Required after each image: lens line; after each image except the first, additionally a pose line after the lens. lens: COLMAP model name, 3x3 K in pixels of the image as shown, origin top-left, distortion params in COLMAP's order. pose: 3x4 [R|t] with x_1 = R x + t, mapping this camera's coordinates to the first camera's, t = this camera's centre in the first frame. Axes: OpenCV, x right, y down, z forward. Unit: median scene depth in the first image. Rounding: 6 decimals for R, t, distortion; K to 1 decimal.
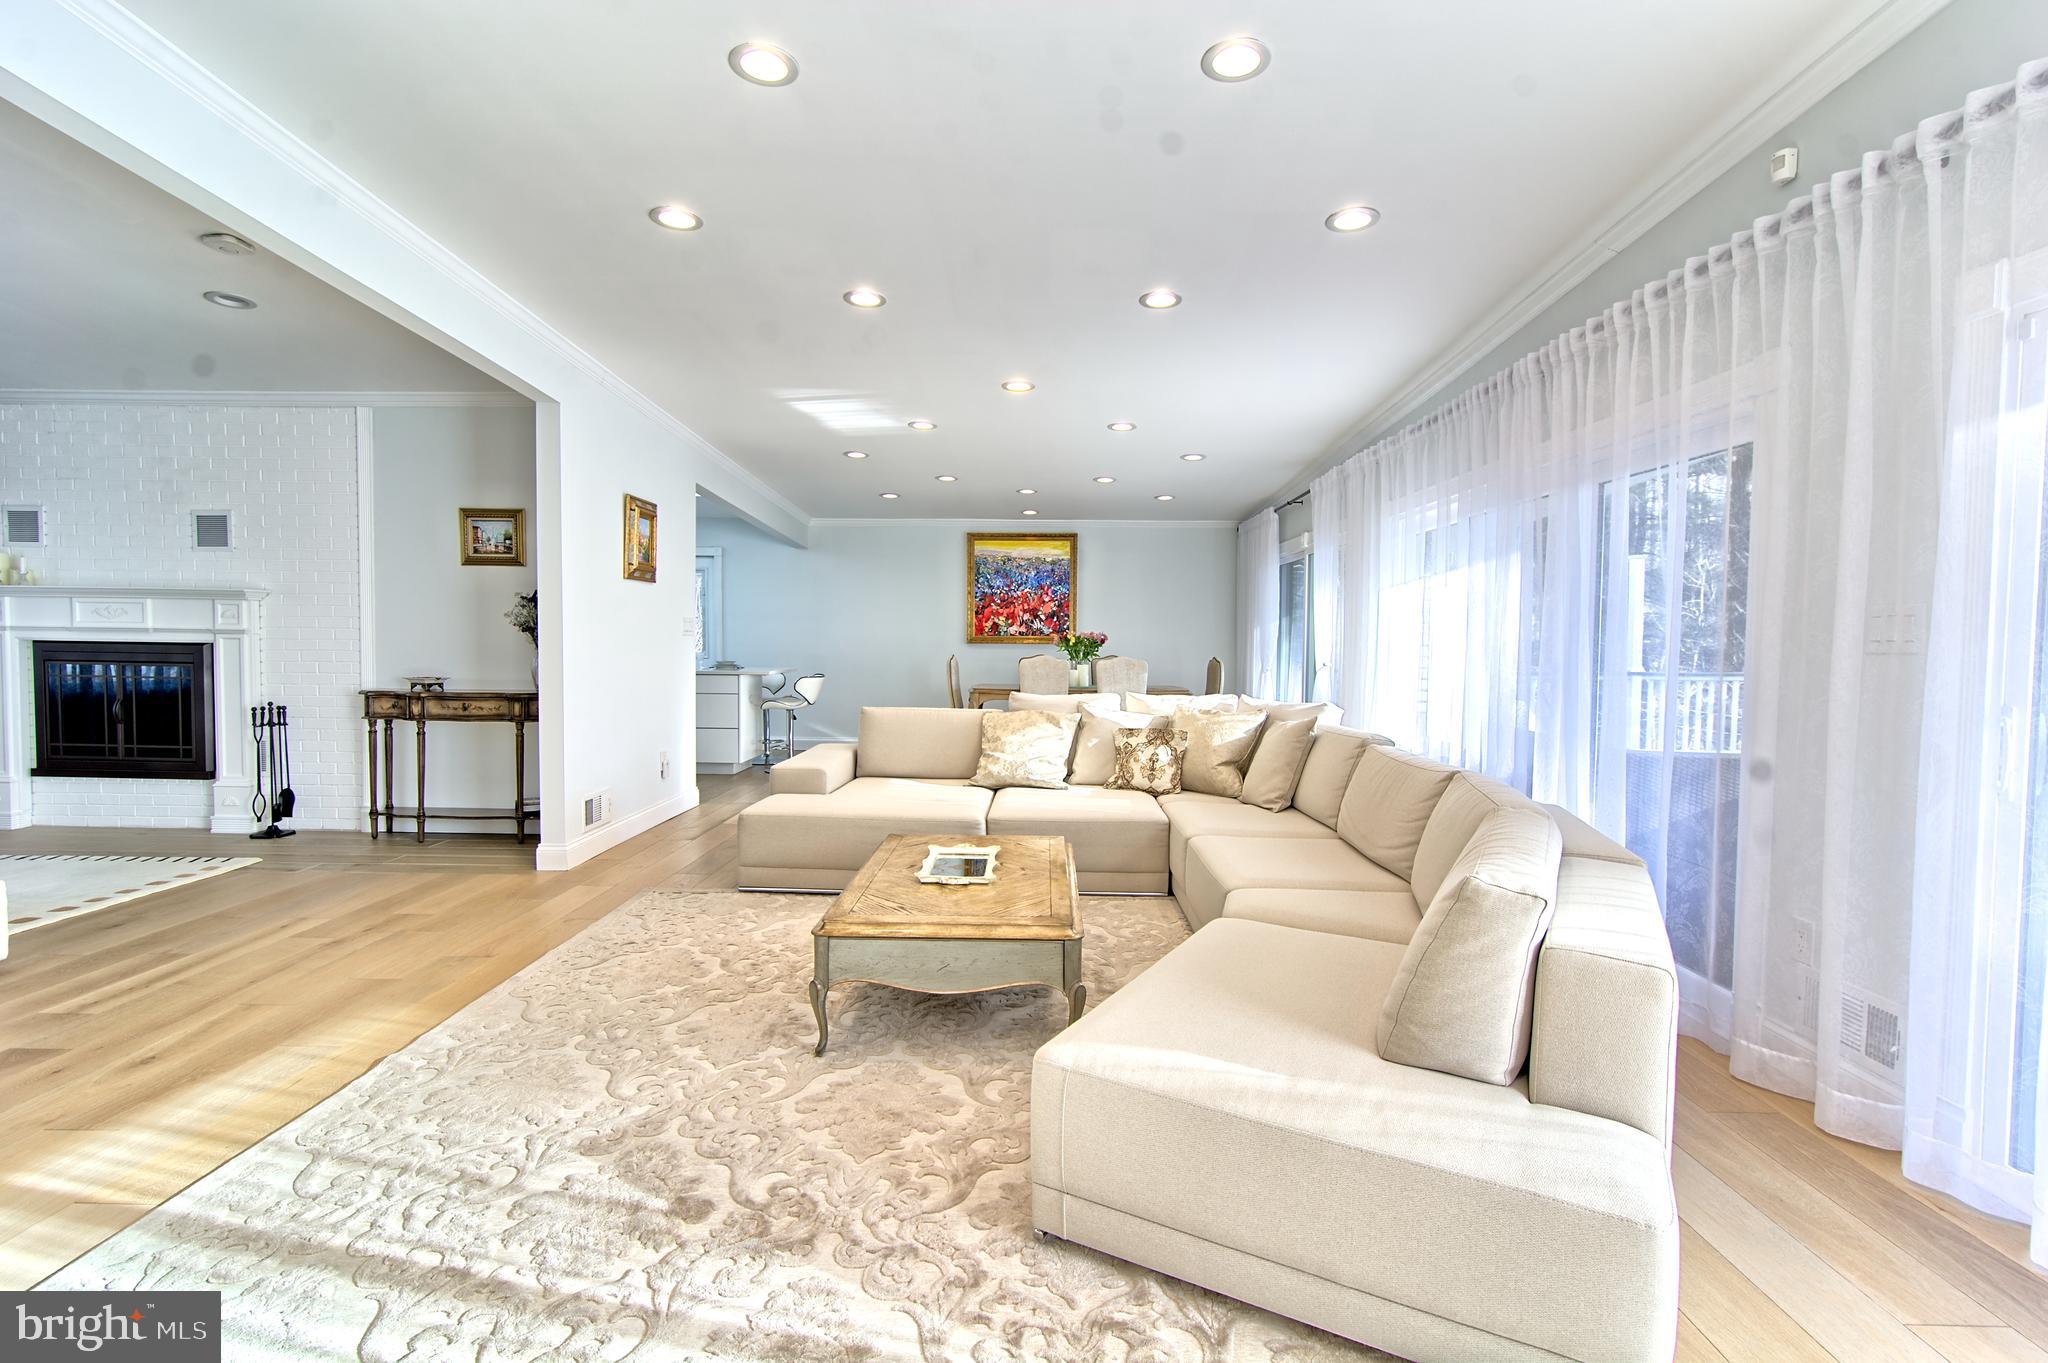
lens RADIAL K [[978.4, 0, 1021.5], [0, 978.4, 669.2], [0, 0, 1]] dist [0.002018, 0.000875]
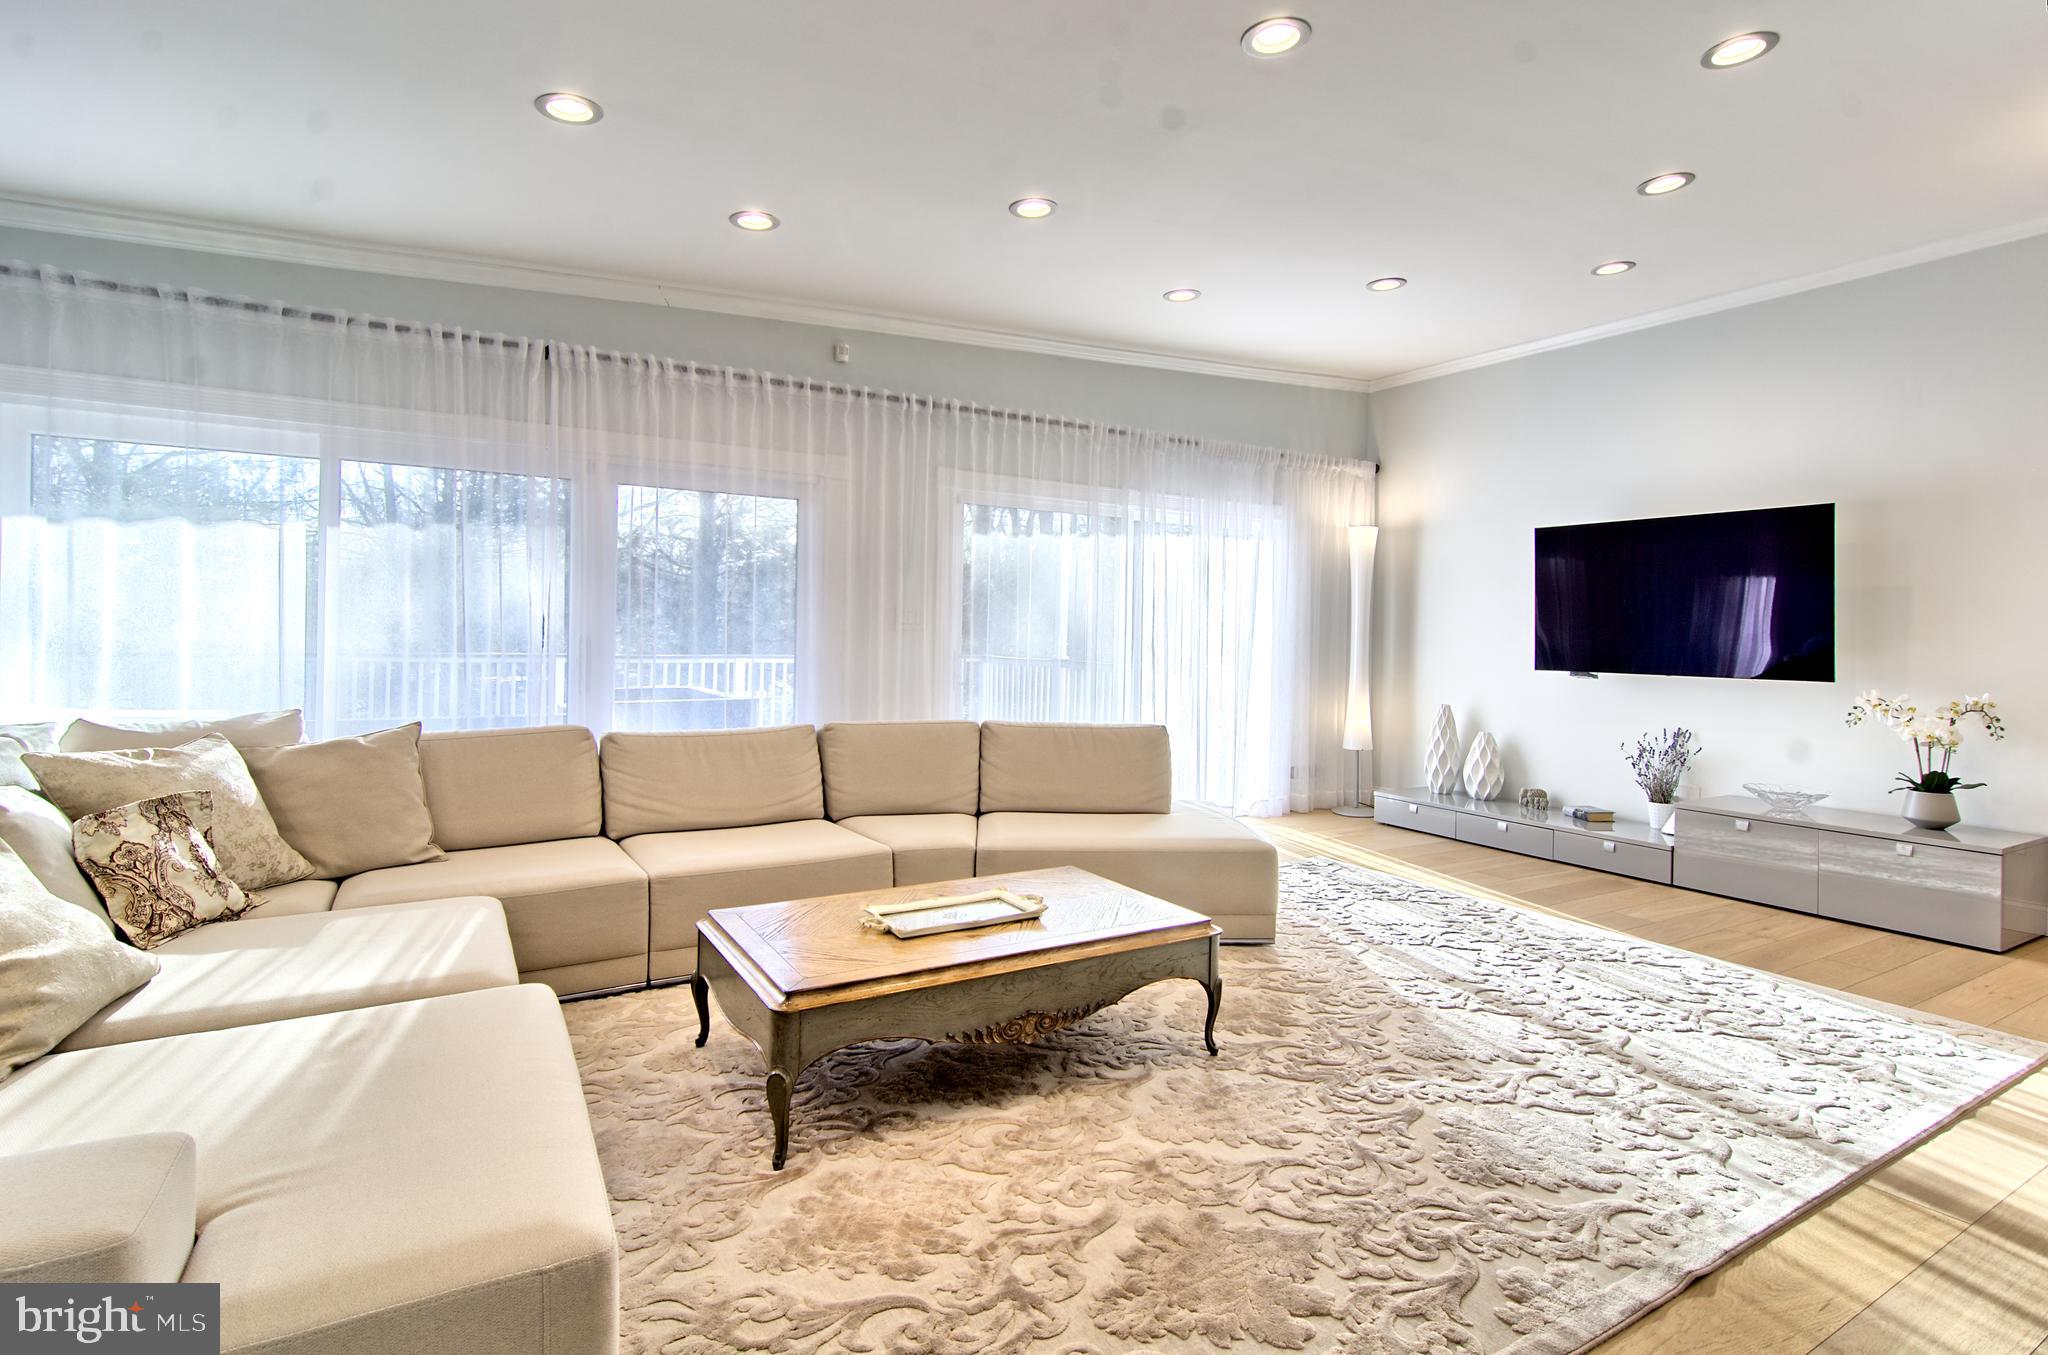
lens RADIAL K [[1015.3, 0, 1050.8], [0, 1015.3, 642.6], [0, 0, 1]] dist [0.005348, -0.000429]
pose [[-0.539968, -0.026761, 0.841260, -0.475262], [0.002026, 0.999450, 0.033094, -0.027982], [-0.841683, 0.019574, -0.539617, 0.833857]]
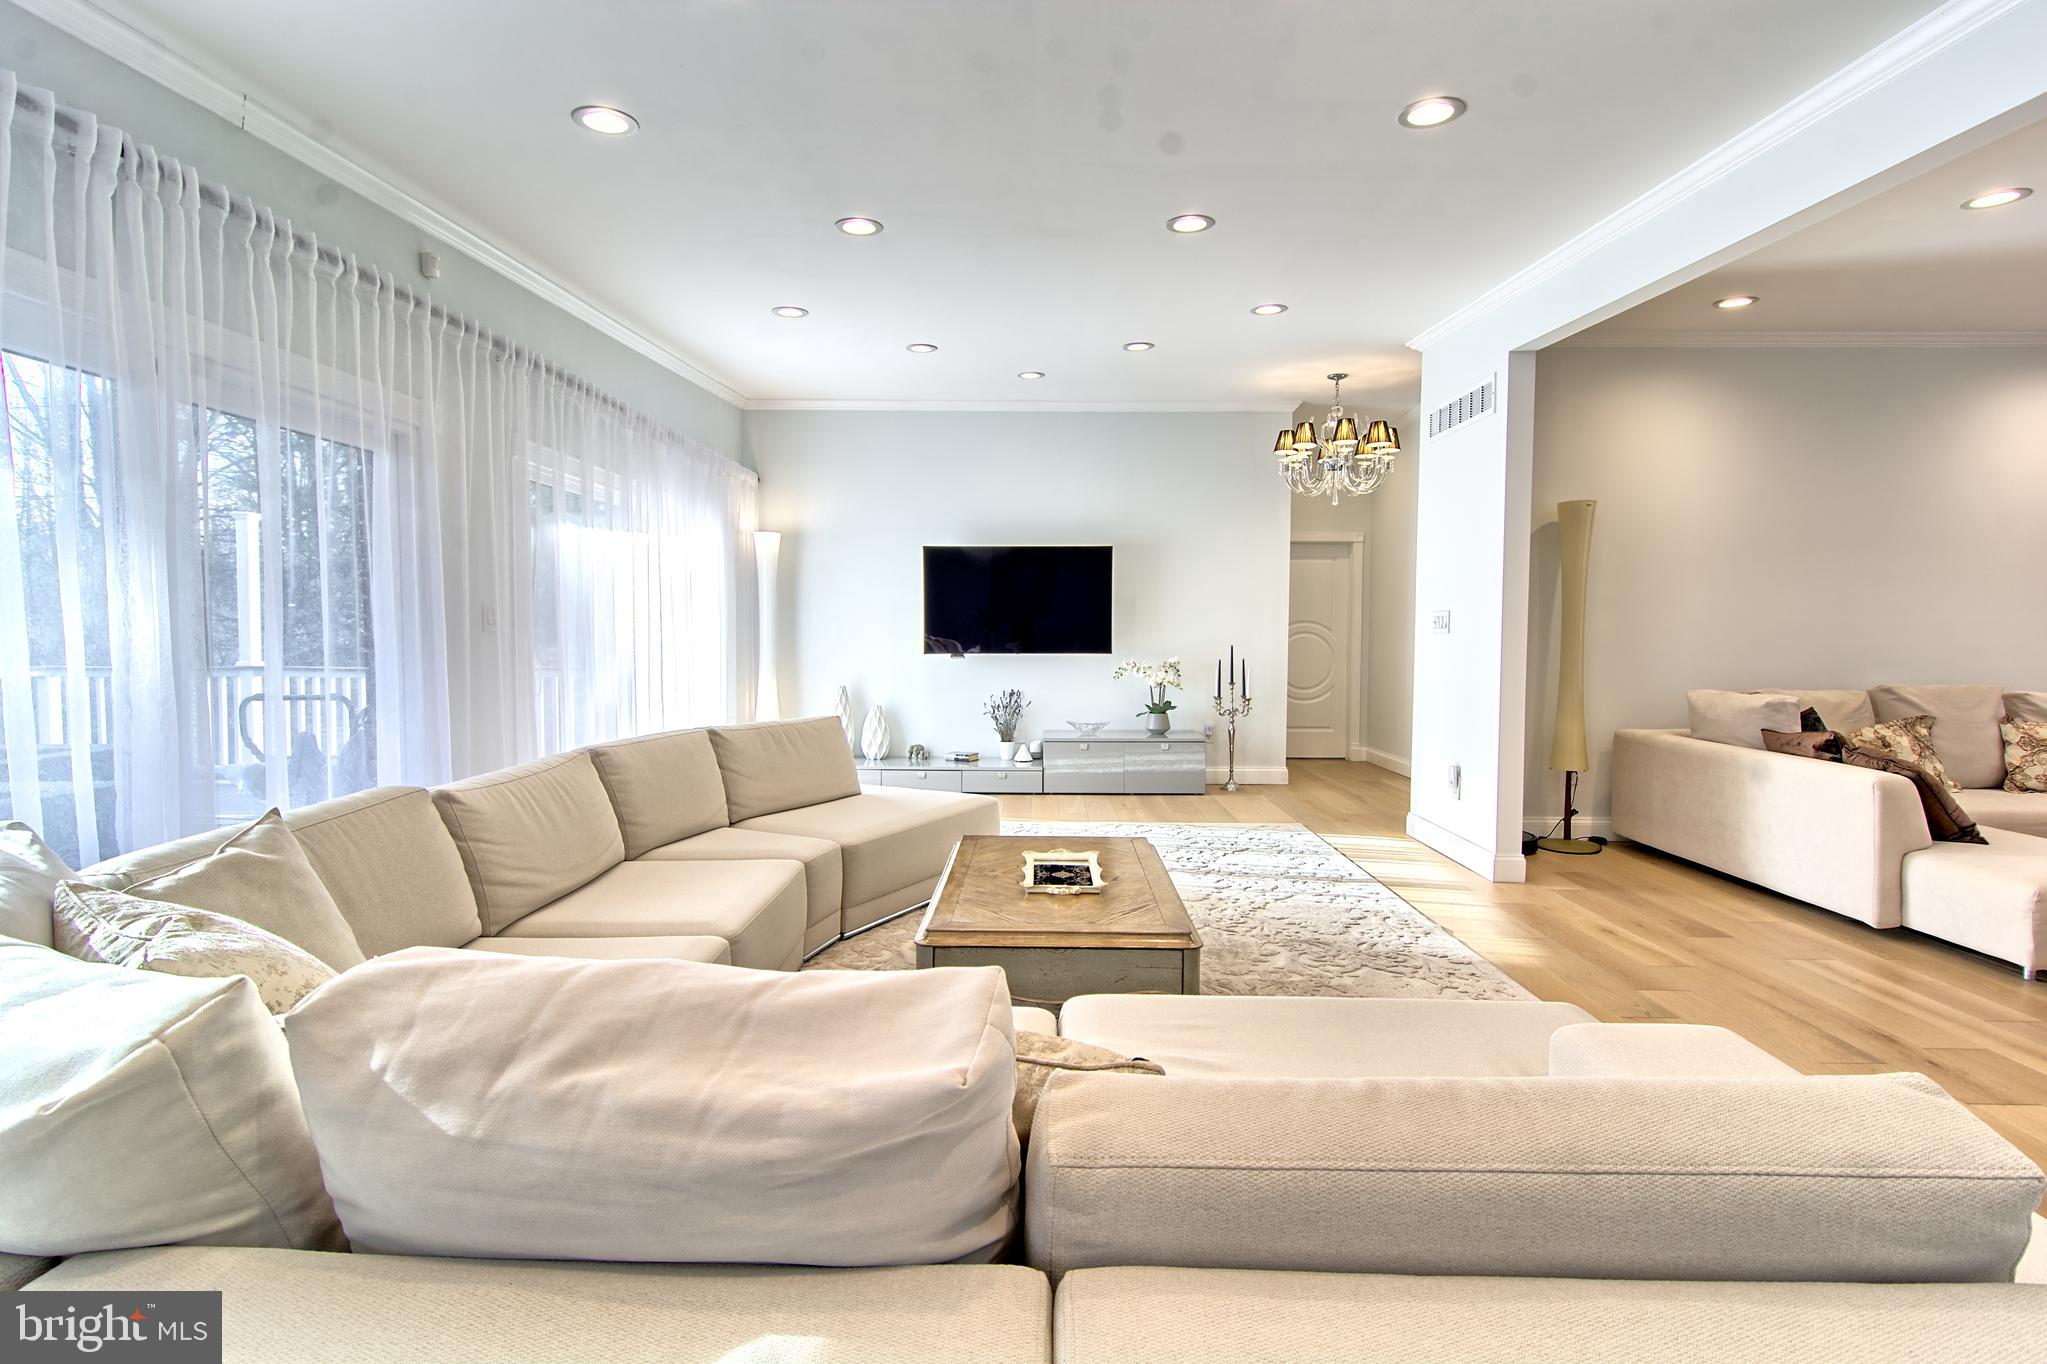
lens RADIAL K [[978.0, 0, 1021.0], [0, 978.0, 669.7], [0, 0, 1]] dist [0.002018, 0.000875]
pose [[-0.999924, -0.011400, -0.004772, -0.007540], [-0.011707, 0.997464, 0.070198, -0.037429], [0.003959, 0.070248, -0.997522, 1.165199]]
